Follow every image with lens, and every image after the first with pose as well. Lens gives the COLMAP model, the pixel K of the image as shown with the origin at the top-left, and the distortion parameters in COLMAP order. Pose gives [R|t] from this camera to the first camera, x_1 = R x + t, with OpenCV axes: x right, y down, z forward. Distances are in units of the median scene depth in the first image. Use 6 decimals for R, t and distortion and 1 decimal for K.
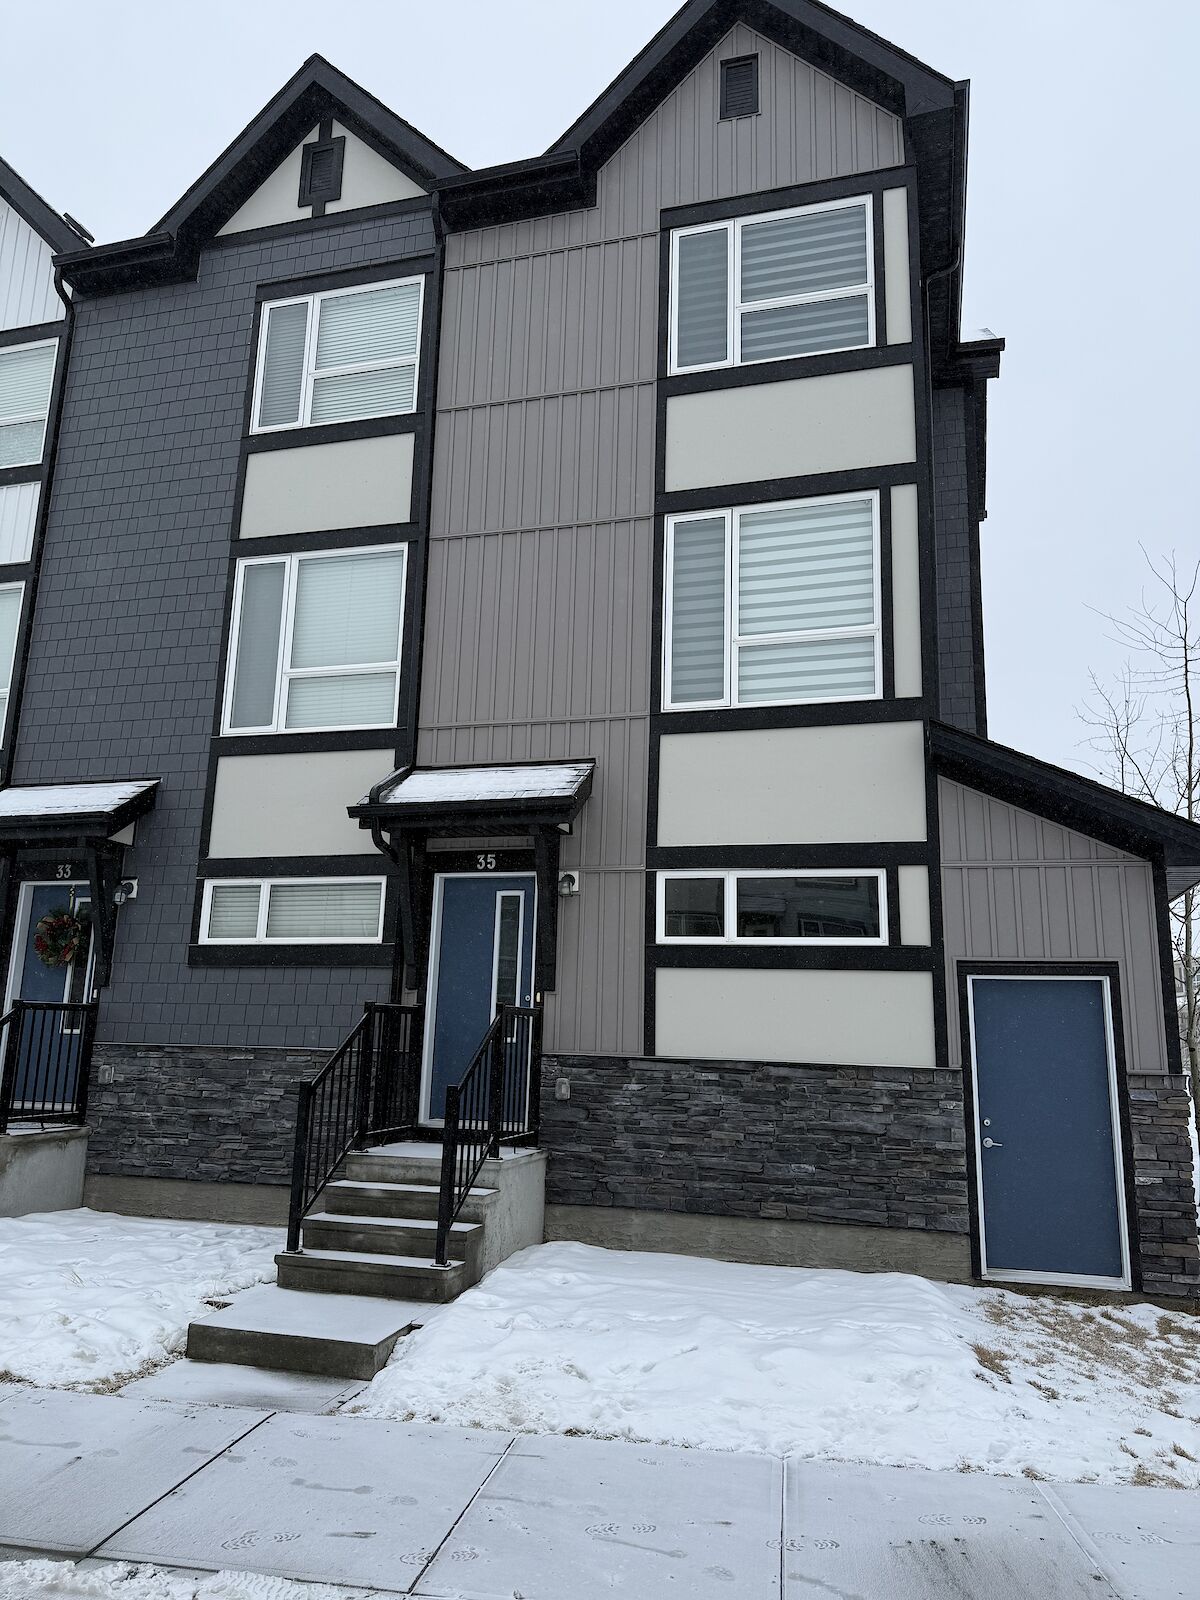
lens RADIAL K [[1100.2, 0, 593.5], [0, 1100.2, 806.5], [0, 0, 1]] dist [0.128622, -0.199050]
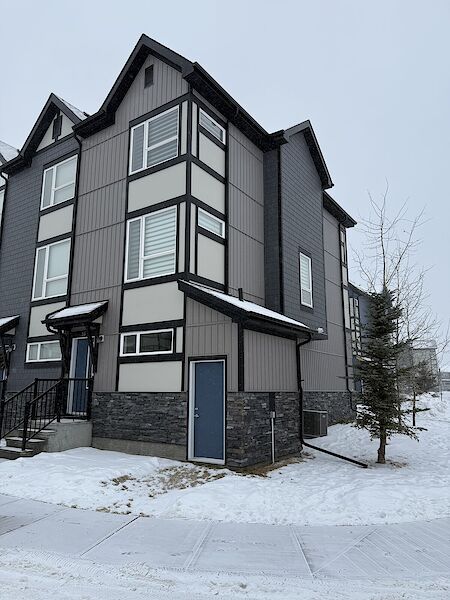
lens RADIAL K [[412.6, 0, 222.6], [0, 412.6, 302.4], [0, 0, 1]] dist [0.128622, -0.199050]
pose [[0.947696, -0.087778, -0.306868, 0.711333], [0.088873, 0.995988, -0.010431, 0.007519], [0.306553, -0.017387, 0.951695, -0.054179]]
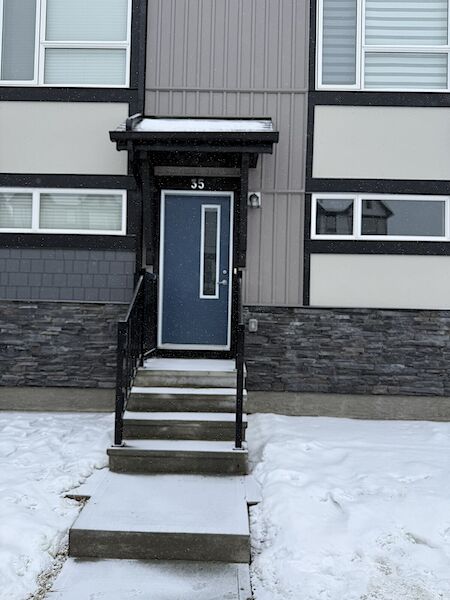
lens RADIAL K [[412.6, 0, 222.6], [0, 412.6, 302.4], [0, 0, 1]] dist [0.128622, -0.199050]
pose [[0.963943, -0.000796, 0.266106, -0.228642], [-0.051427, 0.980586, 0.189223, 0.105059], [-0.261091, -0.196085, 0.945189, 0.427369]]
